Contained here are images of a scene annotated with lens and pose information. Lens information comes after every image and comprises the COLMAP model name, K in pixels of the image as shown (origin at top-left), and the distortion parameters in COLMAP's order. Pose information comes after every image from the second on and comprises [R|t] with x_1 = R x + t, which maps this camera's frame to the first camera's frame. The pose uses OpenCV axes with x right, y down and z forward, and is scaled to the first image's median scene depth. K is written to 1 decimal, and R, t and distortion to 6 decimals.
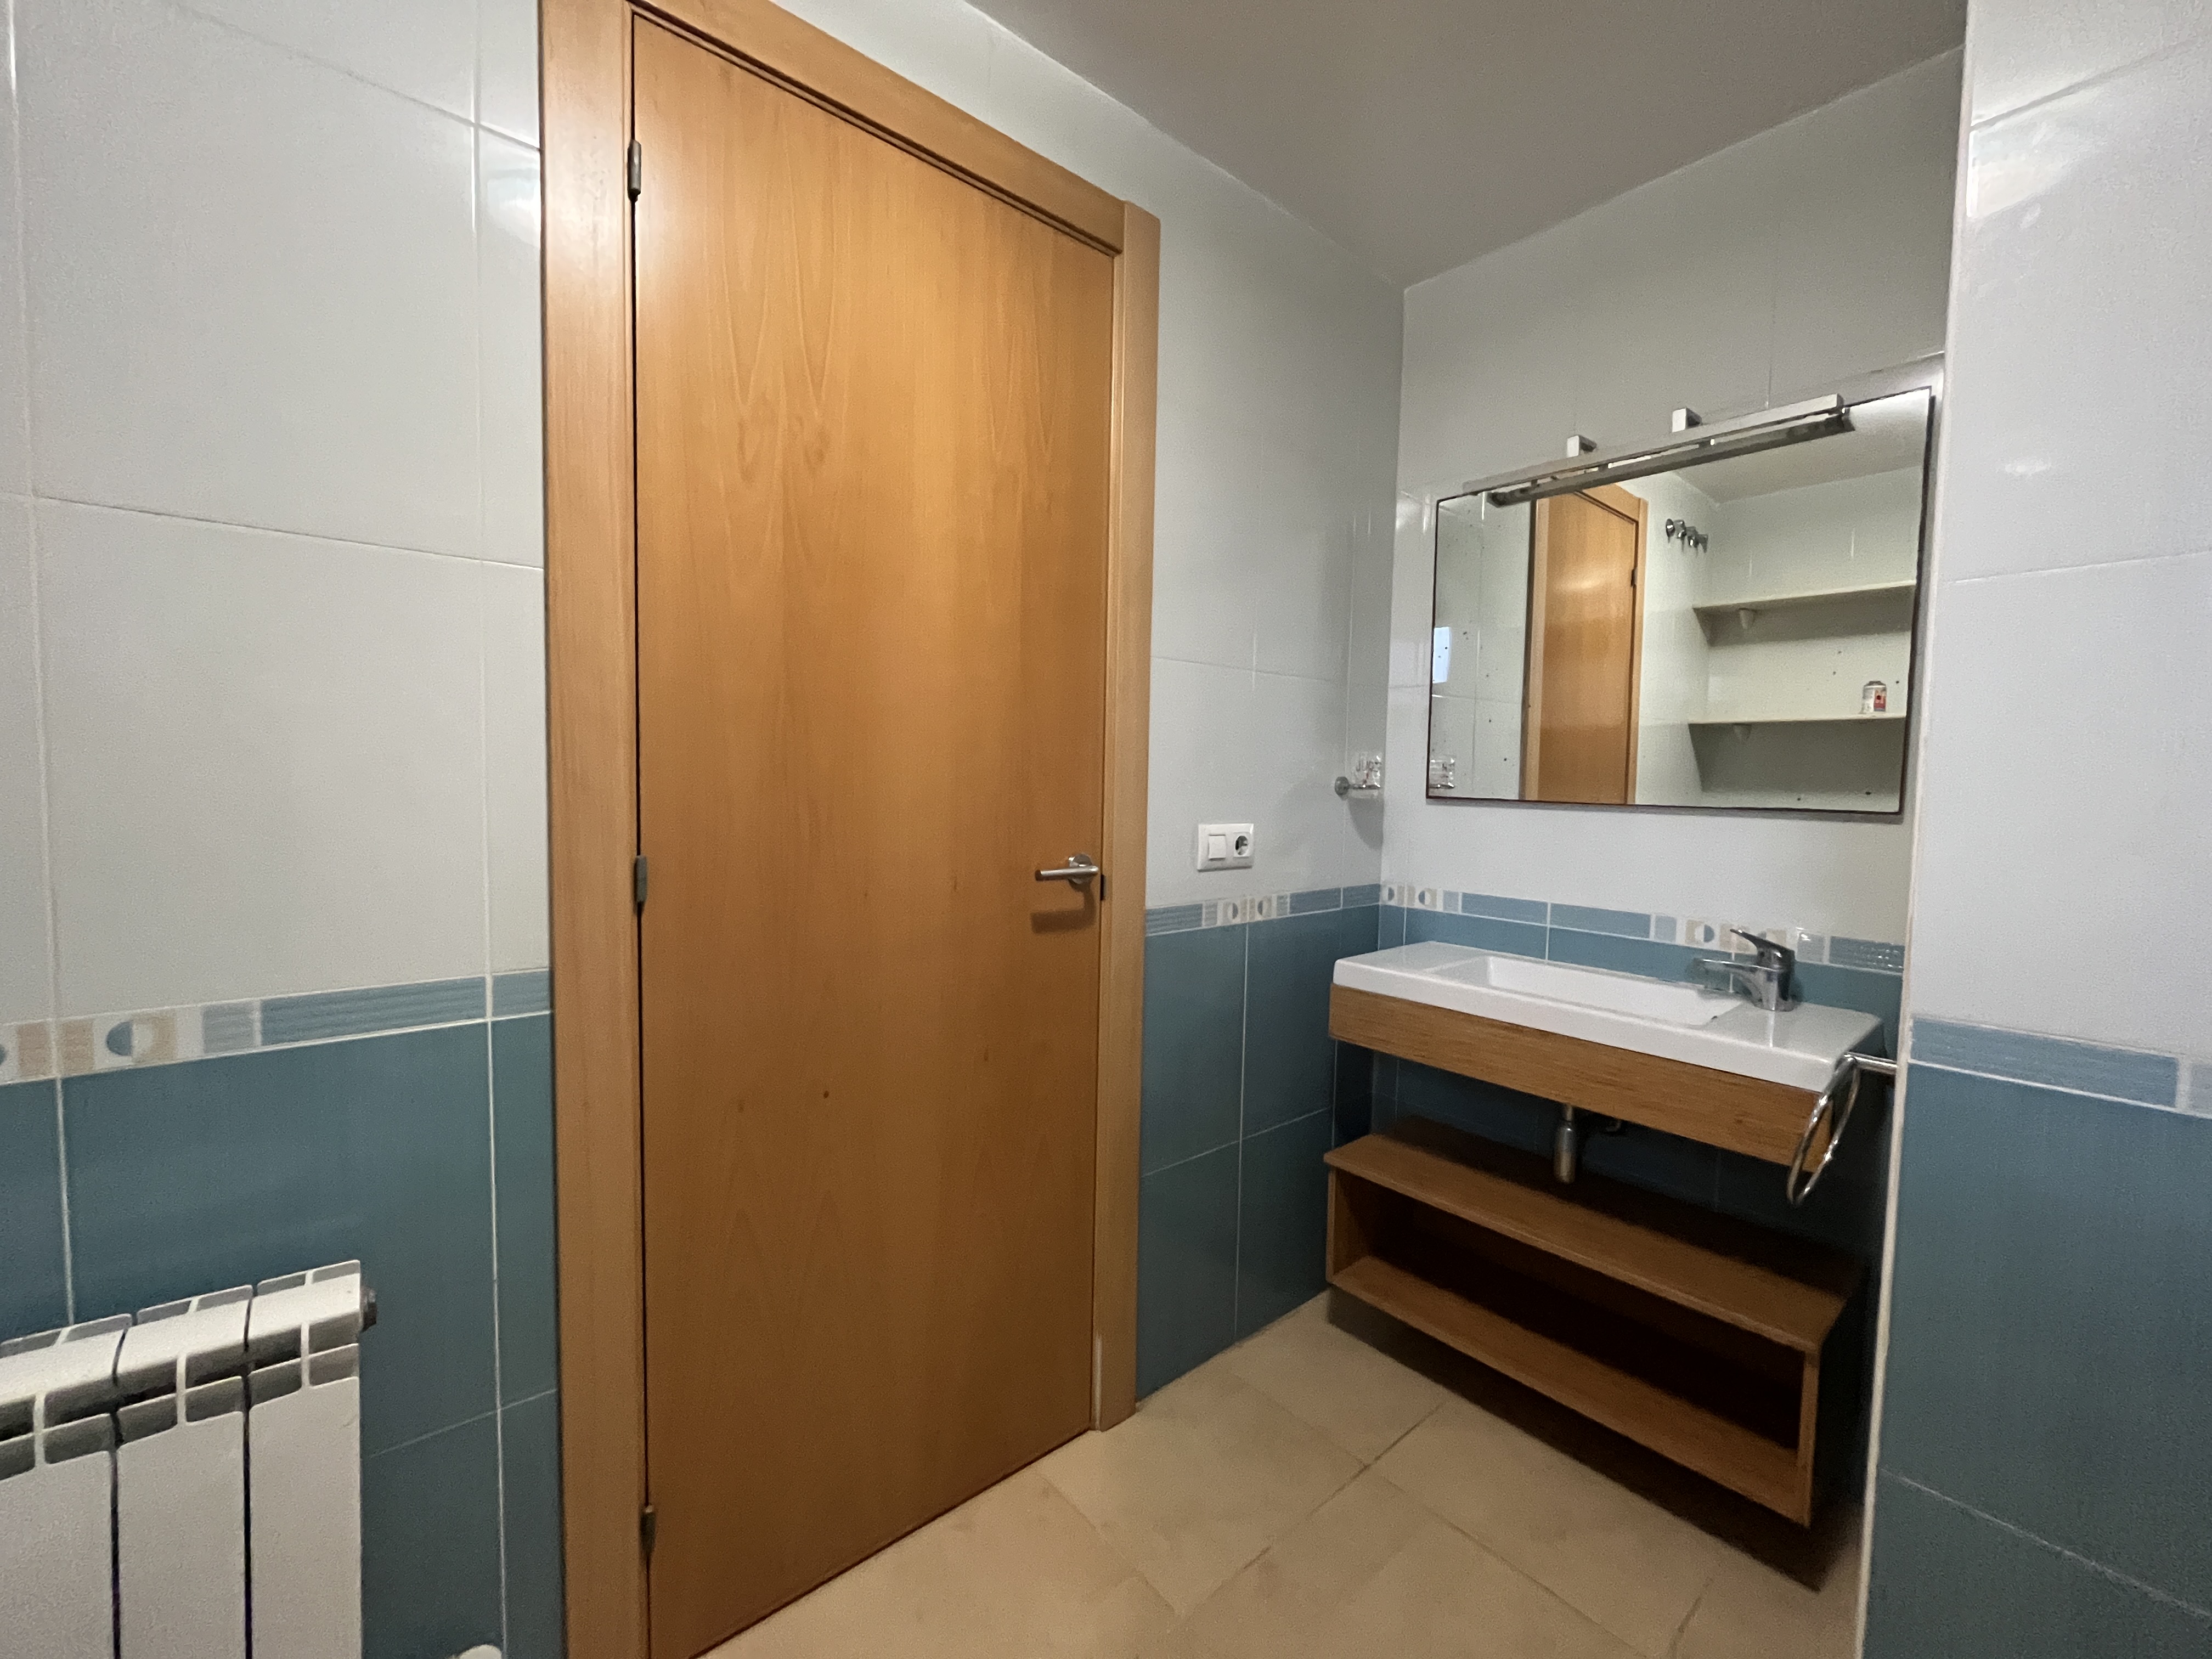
lens RADIAL K [[894.7, 0, 1101.7], [0, 894.7, 833.2], [0, 0, 1]] dist [-0.003568, -0.000294]
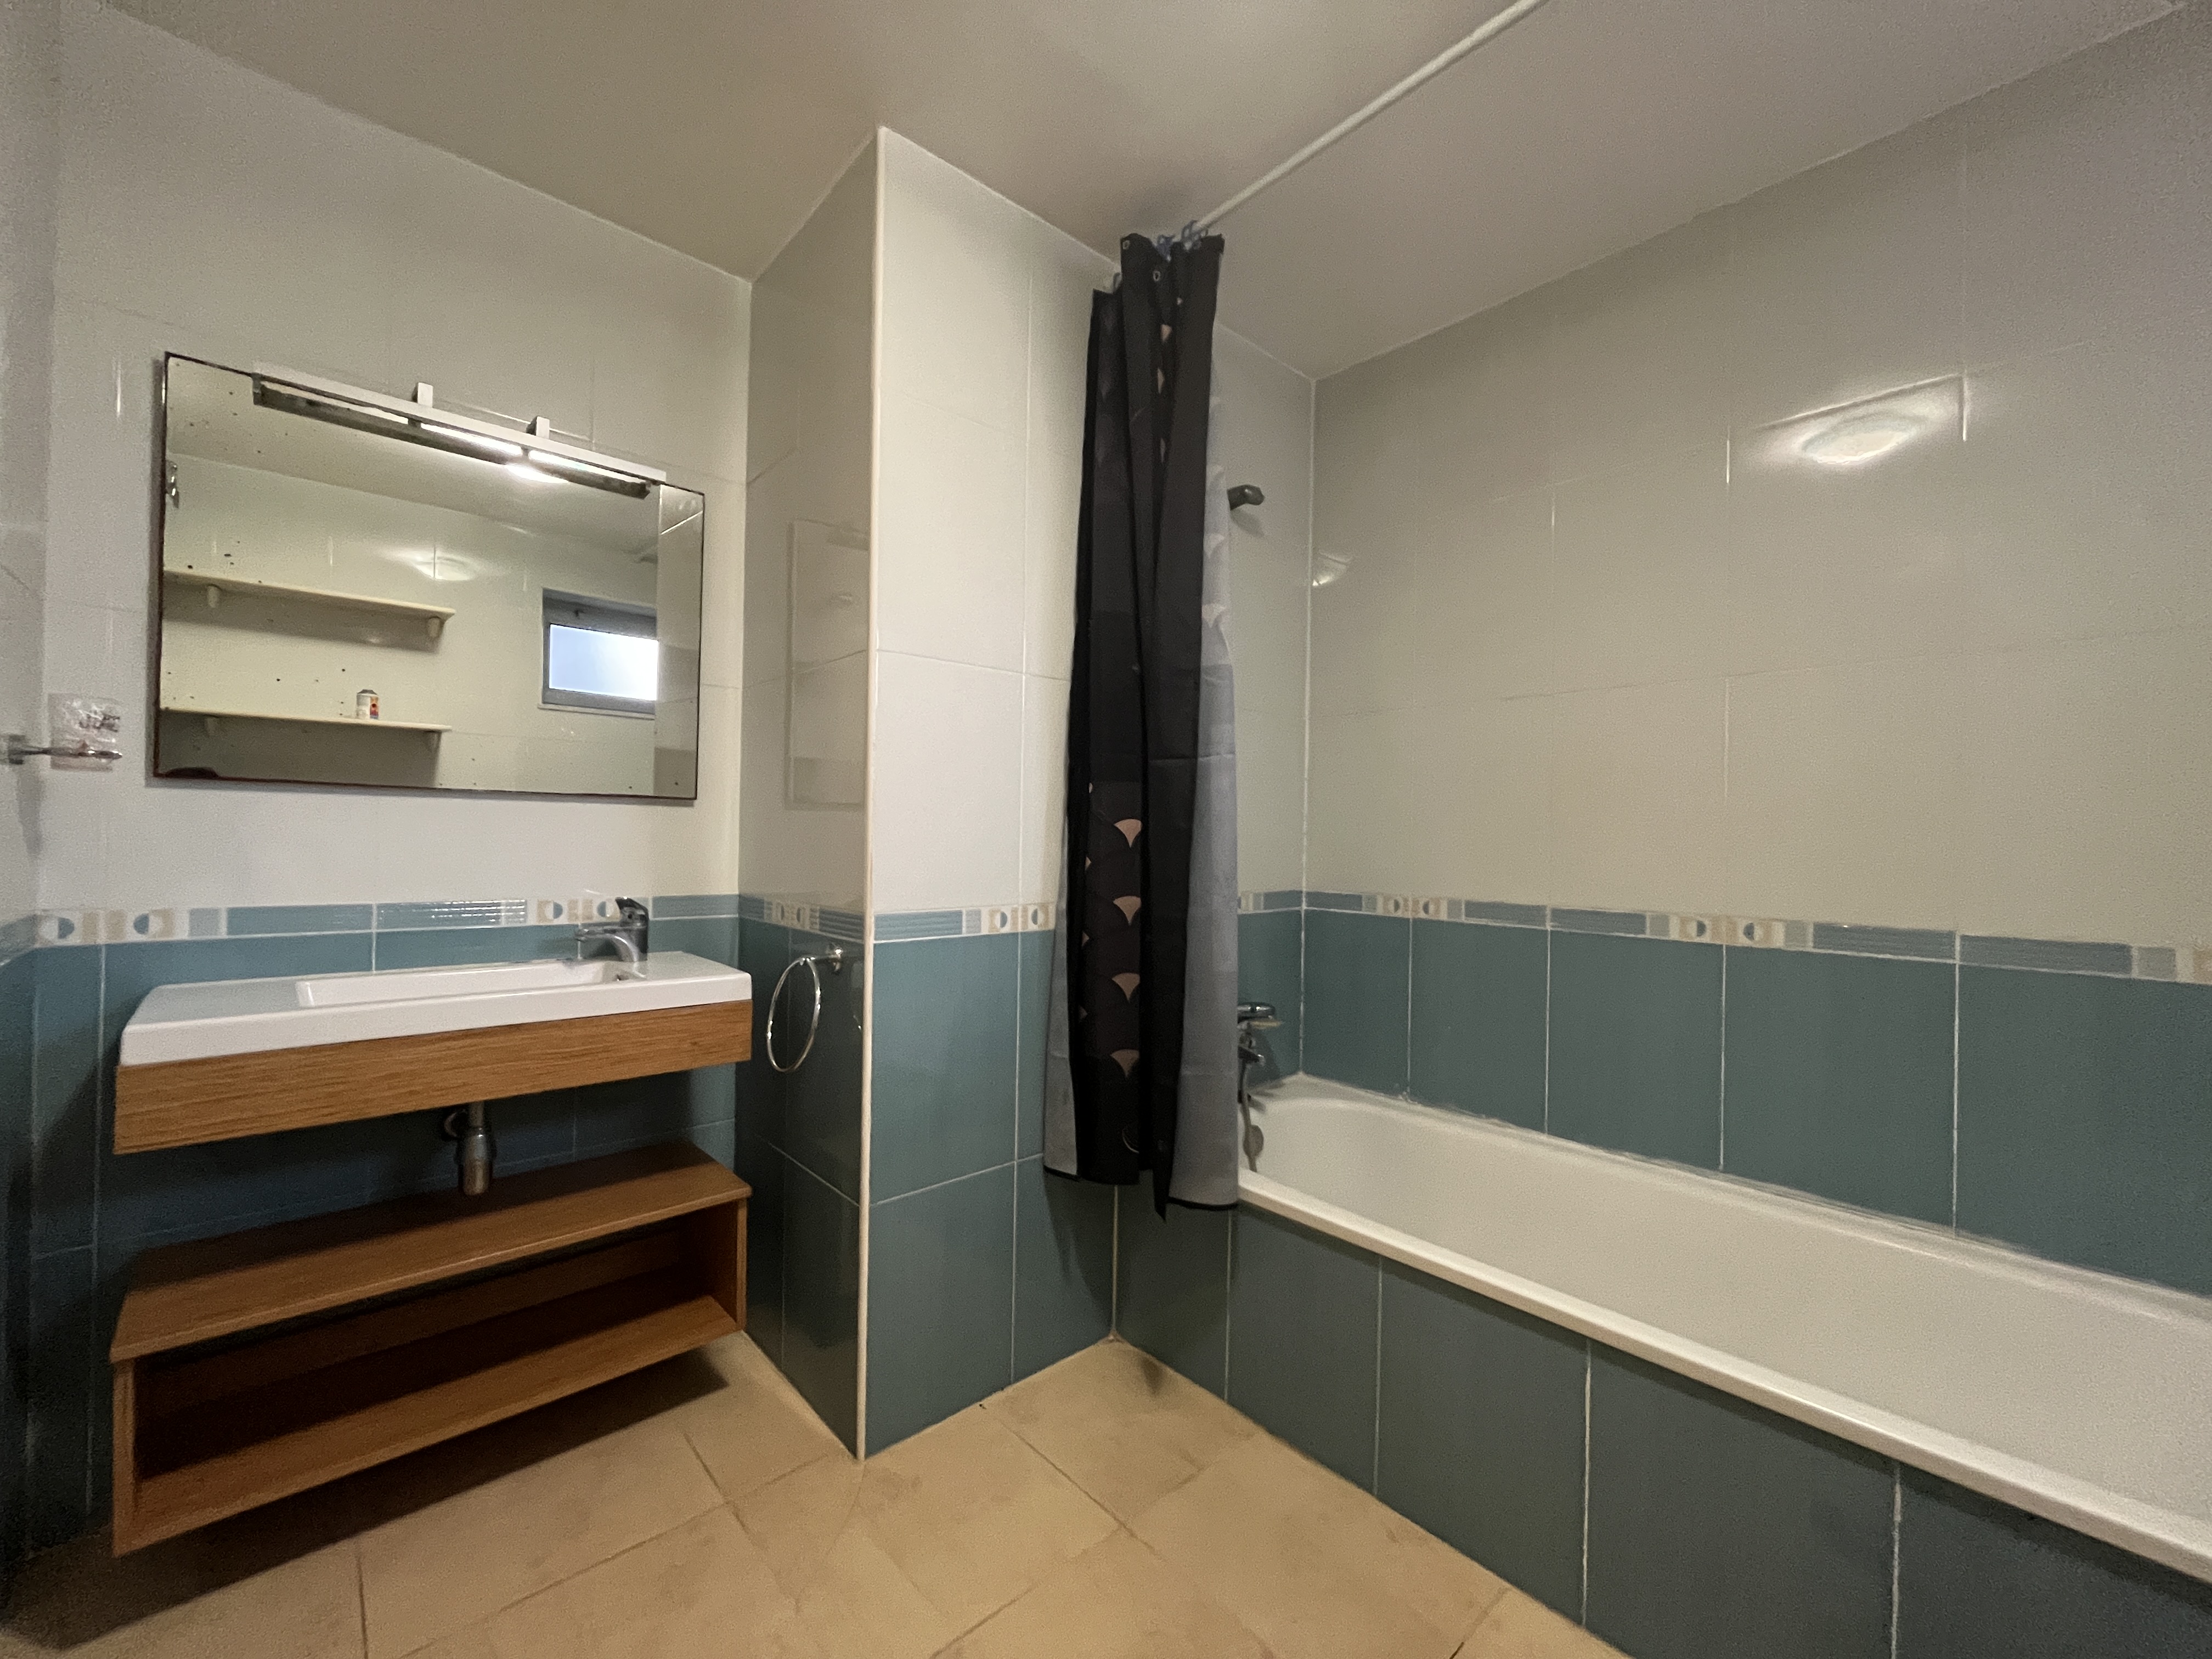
lens RADIAL K [[894.7, 0, 1101.6], [0, 894.7, 819.7], [0, 0, 1]] dist [-0.003568, -0.000294]
pose [[-0.034363, -0.020049, 0.999208, -0.428369], [0.025685, 0.999451, 0.020938, -0.003371], [-0.999079, 0.026384, -0.033829, 0.370982]]
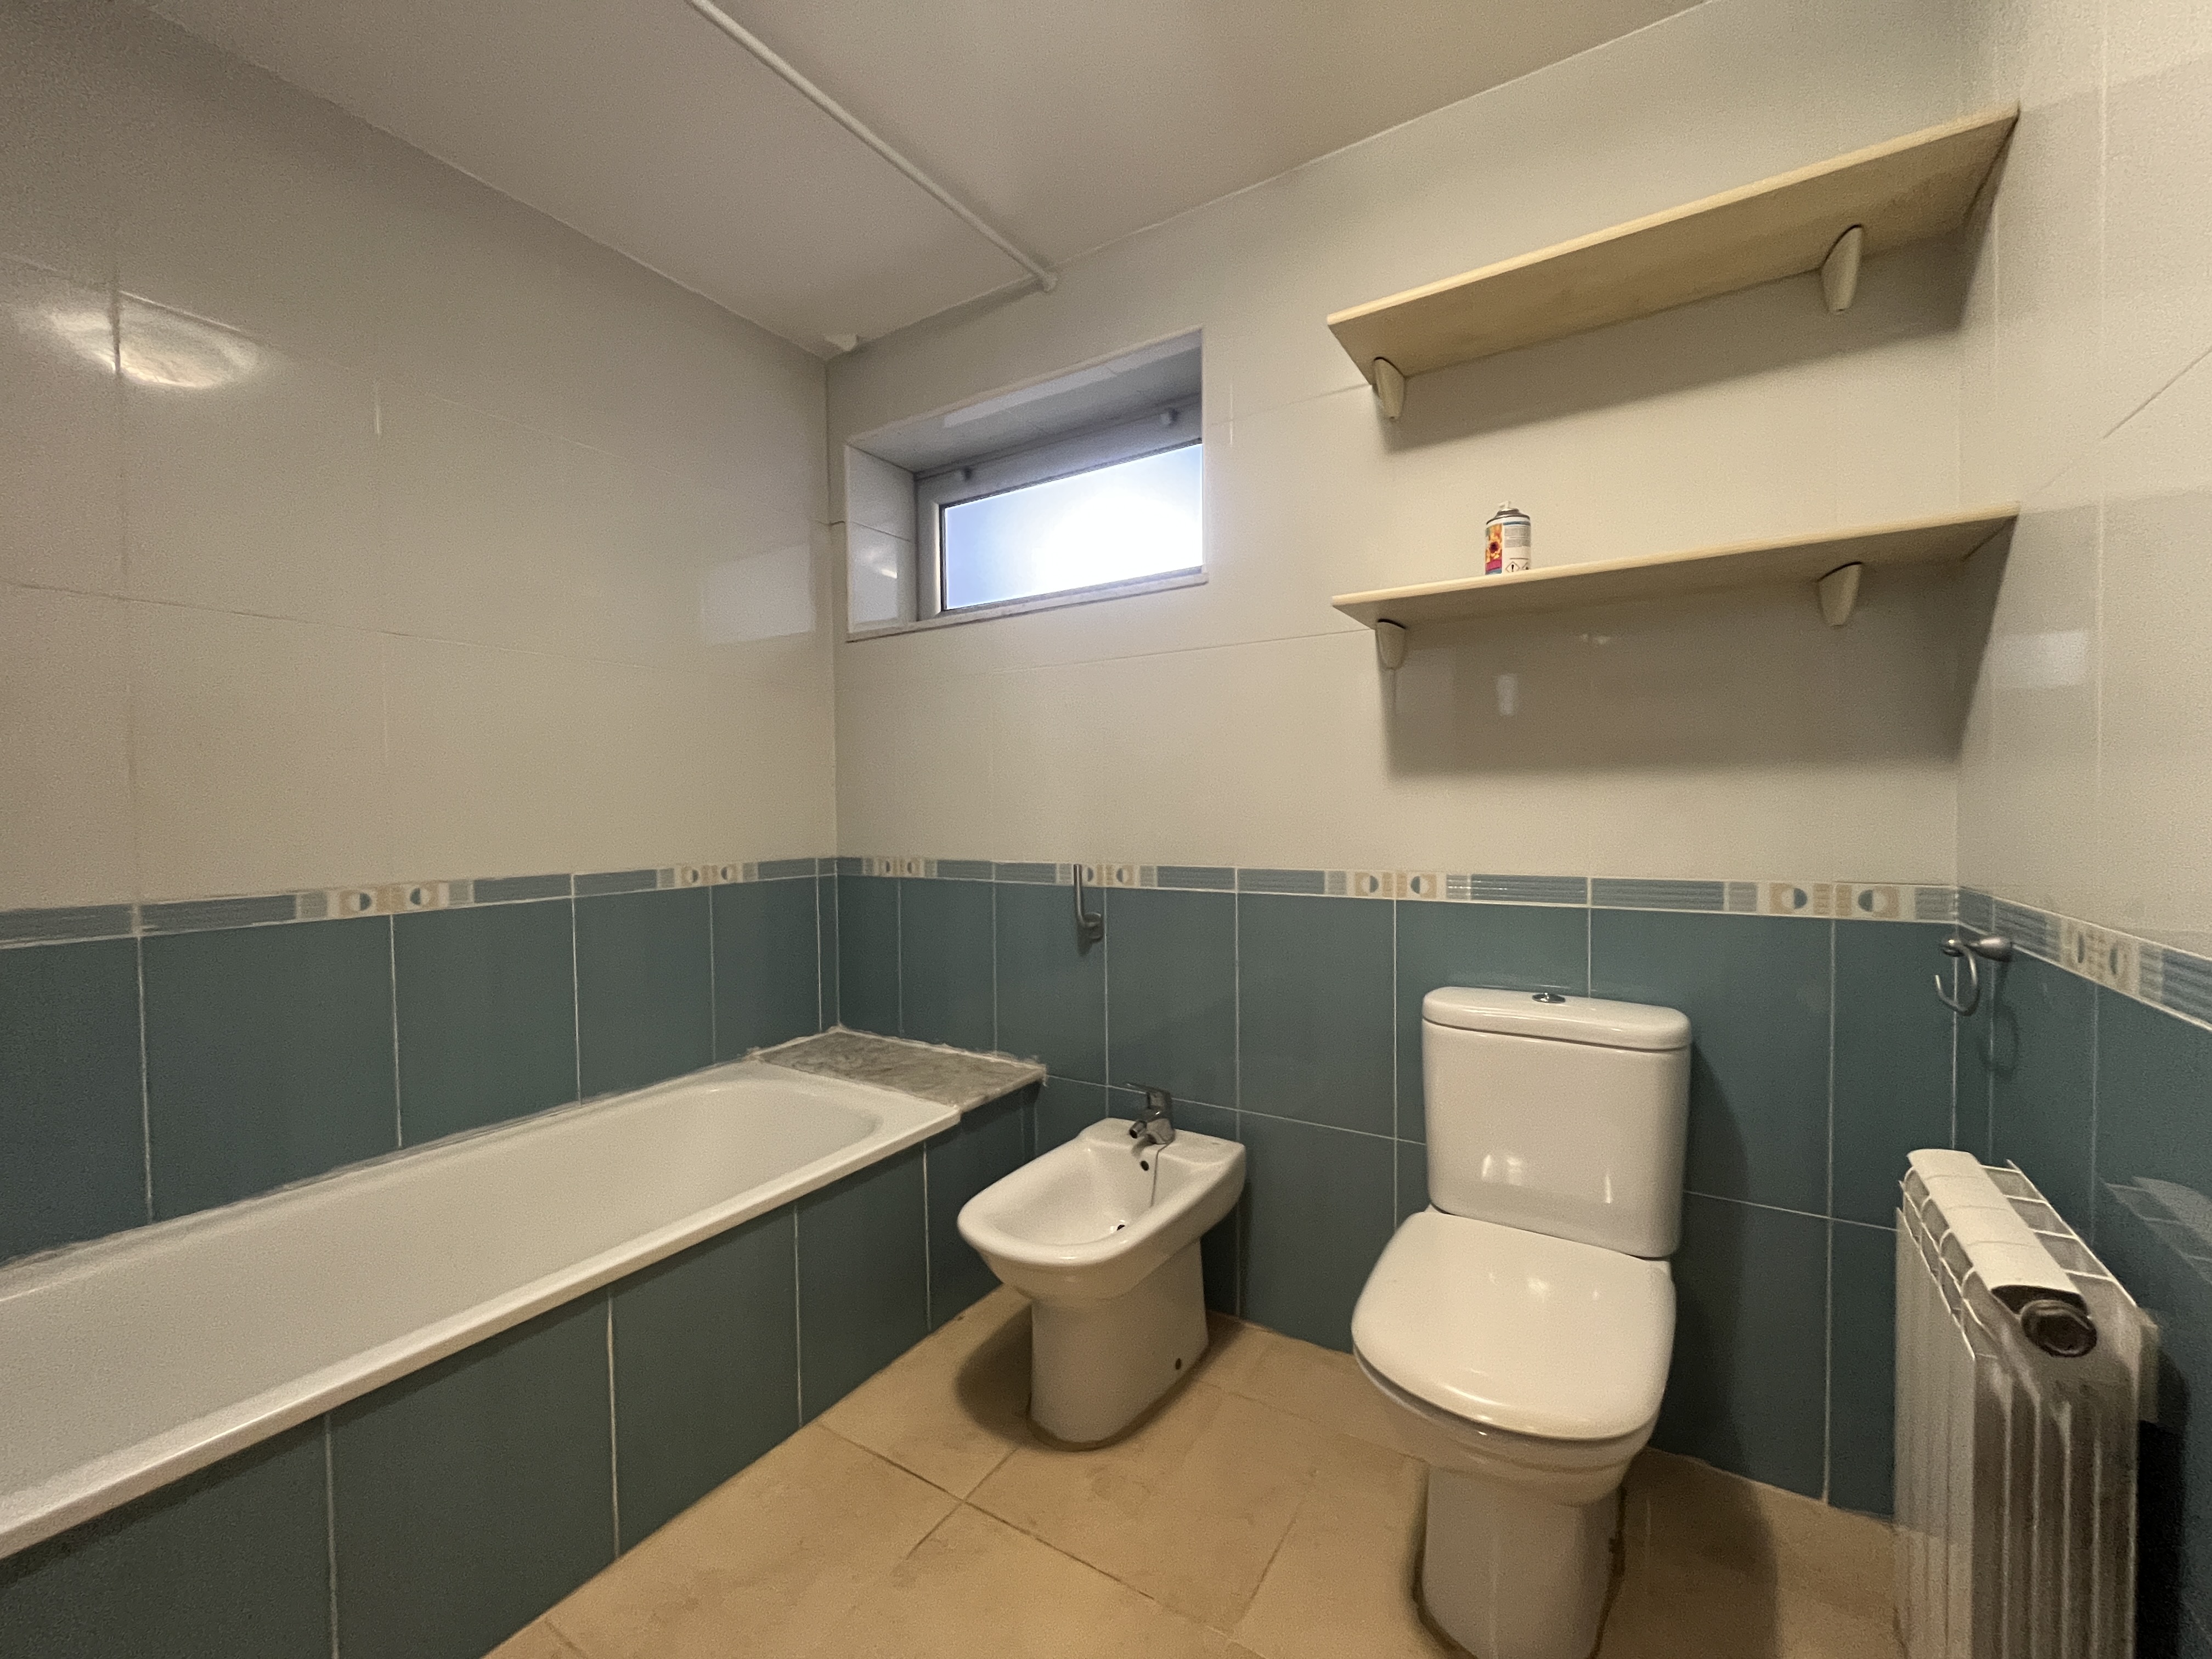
lens RADIAL K [[894.7, 0, 1068.9], [0, 894.7, 850.4], [0, 0, 1]] dist [-0.003568, -0.000294]
pose [[-0.956316, -0.007843, -0.292229, 0.155808], [-0.028785, 0.997309, 0.067431, 0.022794], [0.290914, 0.072898, -0.953968, 0.776388]]
